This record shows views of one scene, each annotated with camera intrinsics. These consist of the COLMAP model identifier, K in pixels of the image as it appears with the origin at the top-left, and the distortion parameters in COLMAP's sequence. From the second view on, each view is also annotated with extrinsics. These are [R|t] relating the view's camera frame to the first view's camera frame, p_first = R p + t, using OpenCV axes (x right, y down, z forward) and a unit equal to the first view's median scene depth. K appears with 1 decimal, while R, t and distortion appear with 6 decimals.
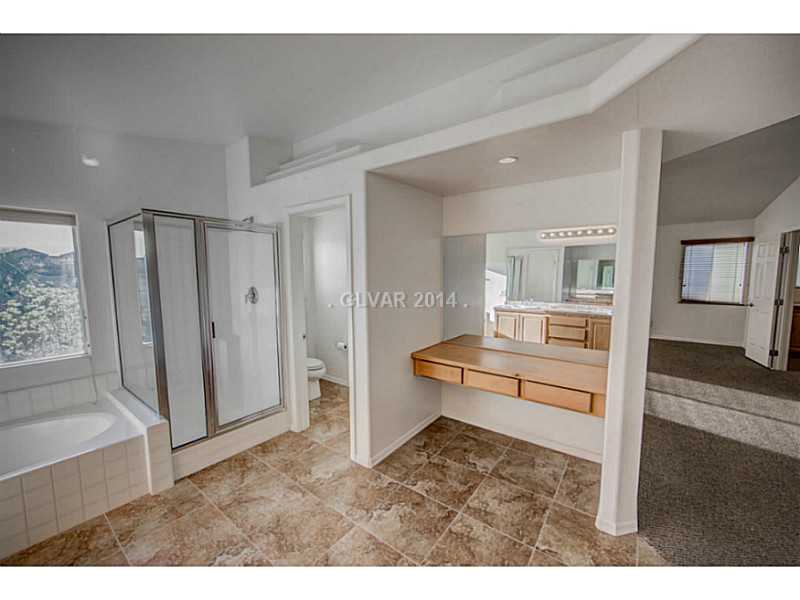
lens RADIAL K [[319.9, 0, 402.1], [0, 319.9, 301.6], [0, 0, 1]] dist [-0.006765, 0.000310]
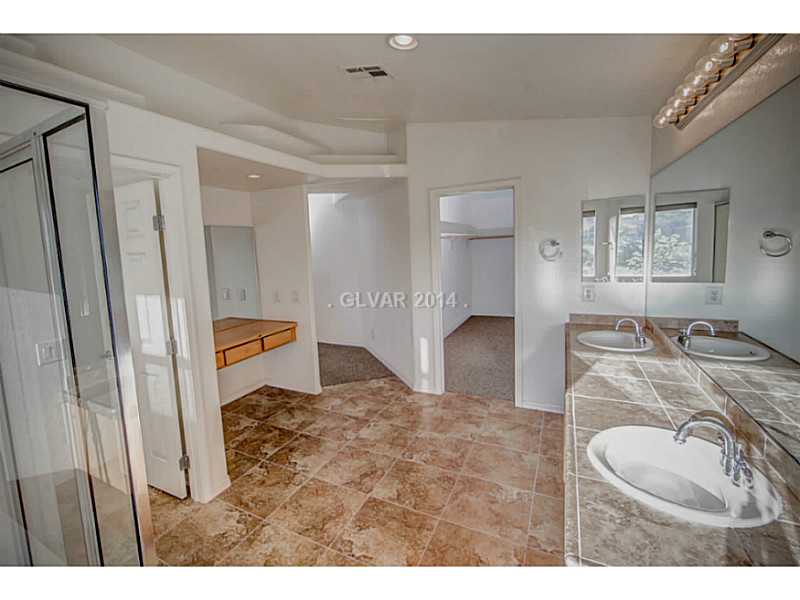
lens RADIAL K [[319.9, 0, 402.1], [0, 319.9, 301.6], [0, 0, 1]] dist [-0.006765, 0.000310]
pose [[-0.190174, -0.158530, 0.968866, -0.882712], [0.134625, 0.973343, 0.185688, -0.059962], [-0.972476, 0.165746, -0.163763, 0.557225]]
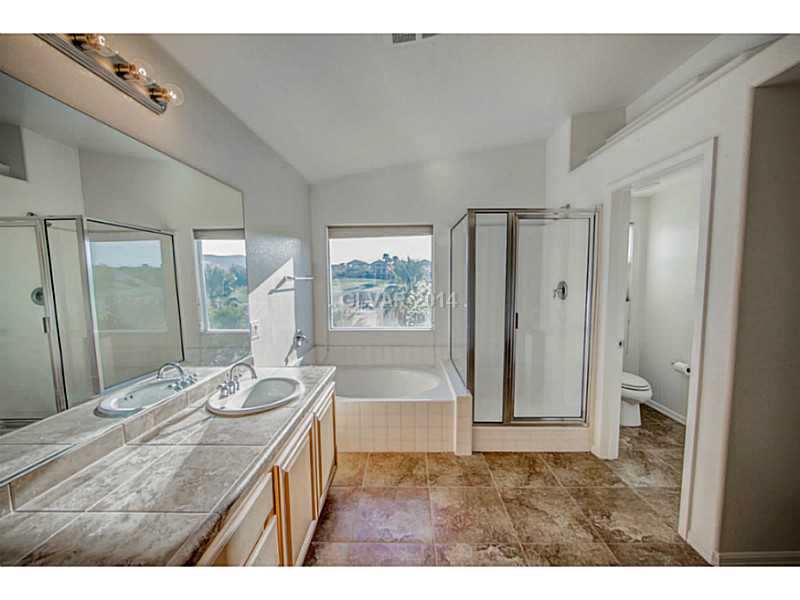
lens RADIAL K [[319.9, 0, 402.1], [0, 319.9, 301.6], [0, 0, 1]] dist [-0.006765, 0.000310]
pose [[0.593738, 0.065894, -0.801956, 0.000070], [-0.071935, 0.996997, 0.028662, 0.023442], [0.801437, 0.040671, 0.596695, 0.097188]]
